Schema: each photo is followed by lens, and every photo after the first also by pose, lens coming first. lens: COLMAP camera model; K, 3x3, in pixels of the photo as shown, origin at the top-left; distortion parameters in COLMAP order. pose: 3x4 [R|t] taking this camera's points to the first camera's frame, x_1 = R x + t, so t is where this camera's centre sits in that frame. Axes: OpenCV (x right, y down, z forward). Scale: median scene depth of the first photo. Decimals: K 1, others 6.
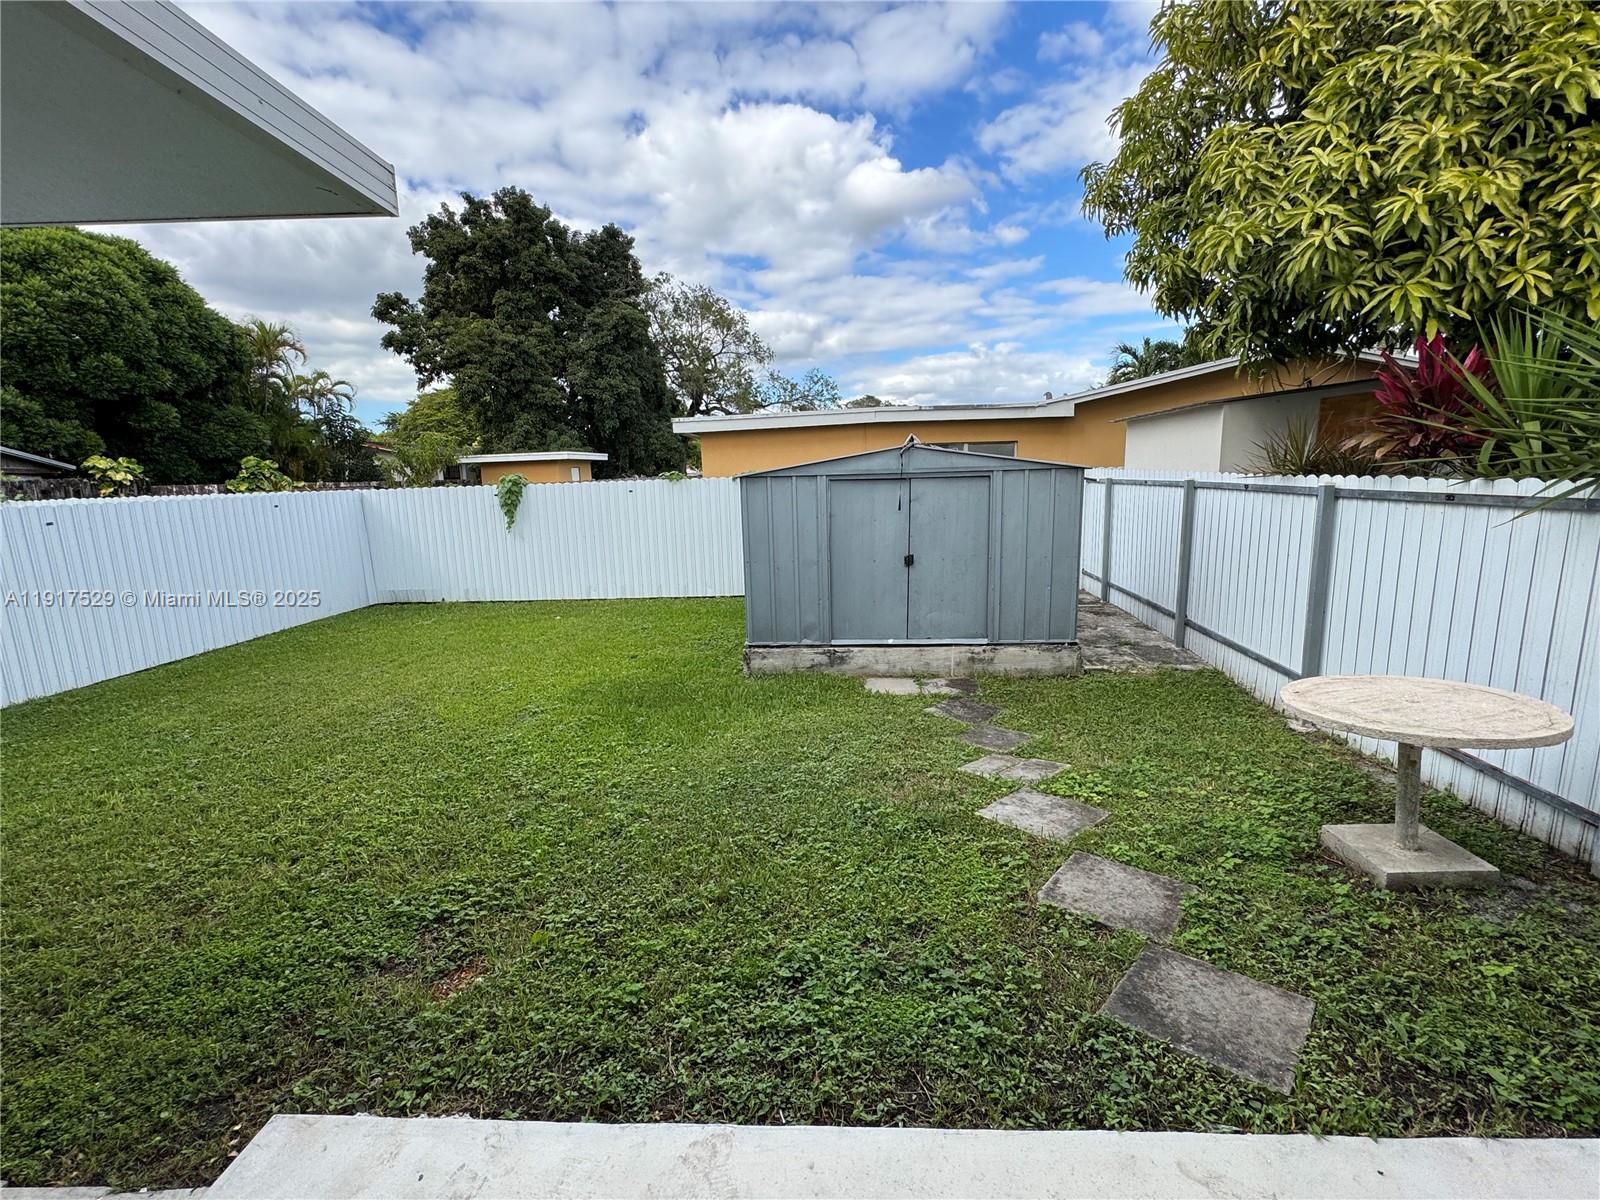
lens RADIAL K [[708.7, 0, 798.4], [0, 708.7, 599.8], [0, 0, 1]] dist [-0.002027, -0.000136]
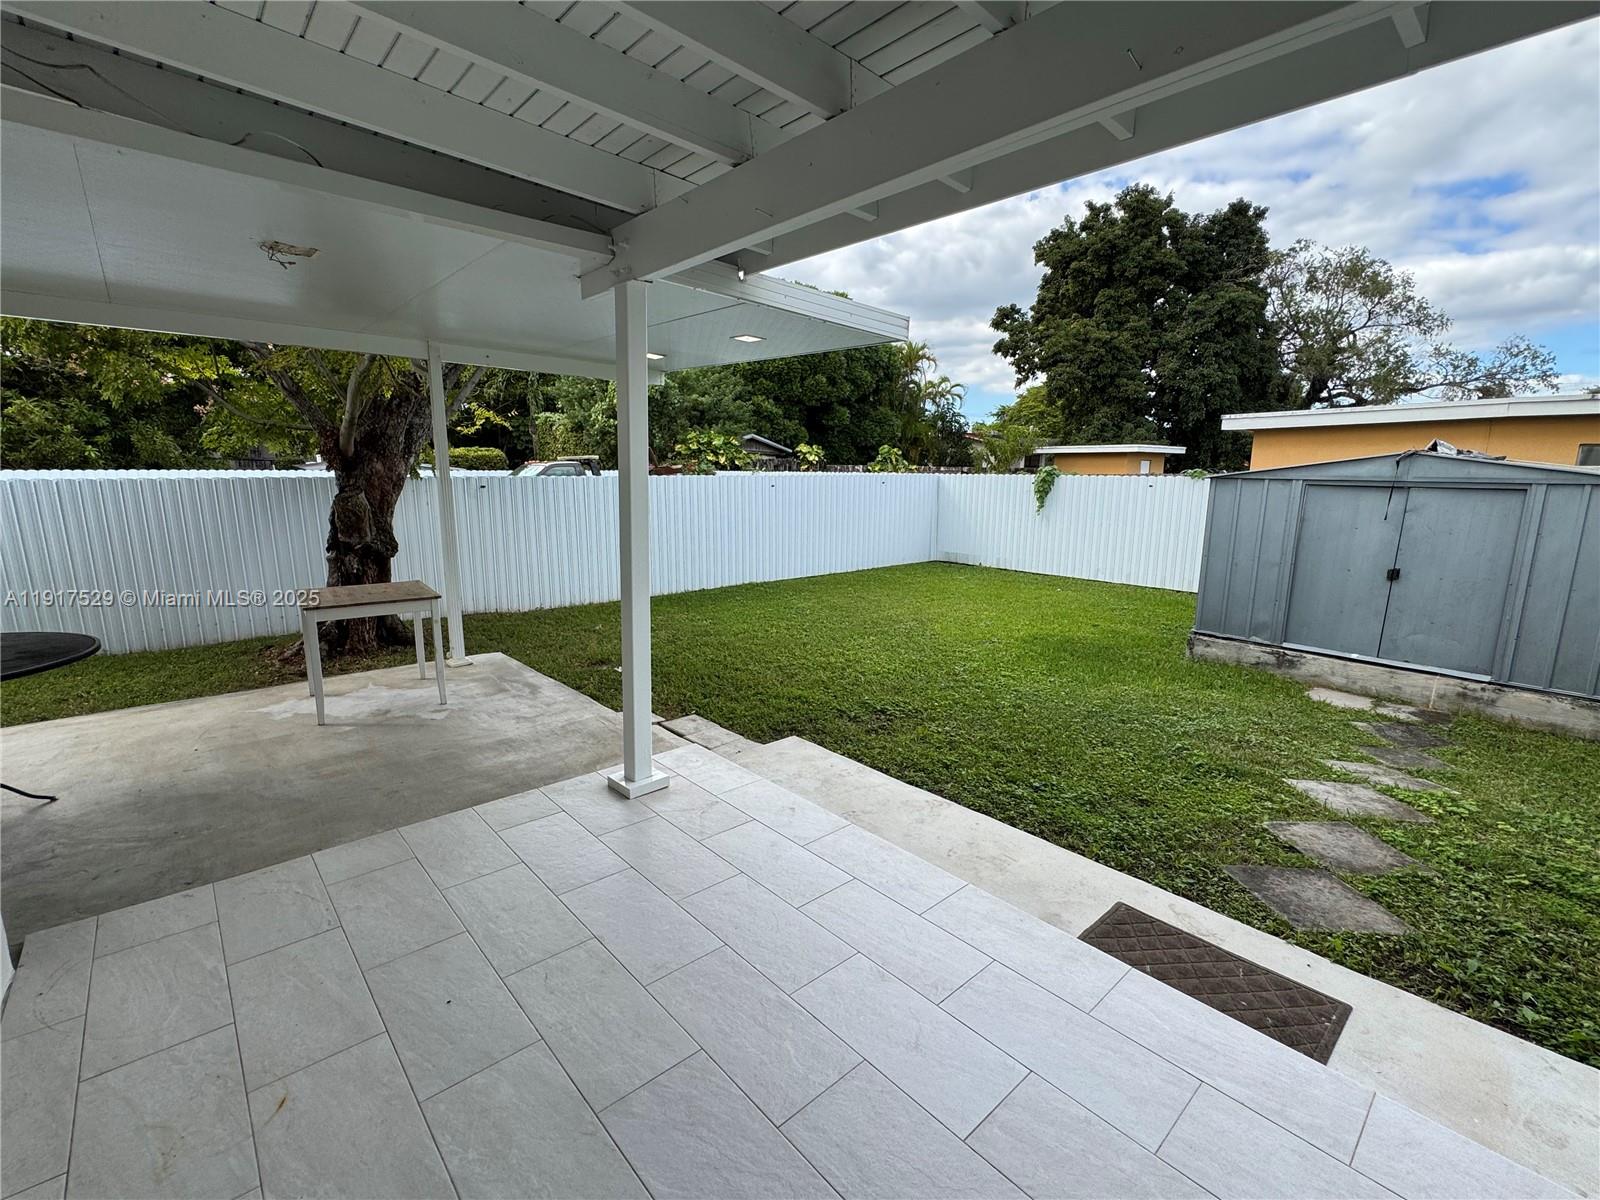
lens RADIAL K [[708.7, 0, 798.7], [0, 708.7, 605.6], [0, 0, 1]] dist [-0.002027, -0.000136]
pose [[0.708405, 0.169925, -0.685046, 0.088734], [-0.154689, 0.984368, 0.084208, 0.010017], [0.688646, 0.046315, 0.723617, -0.078962]]
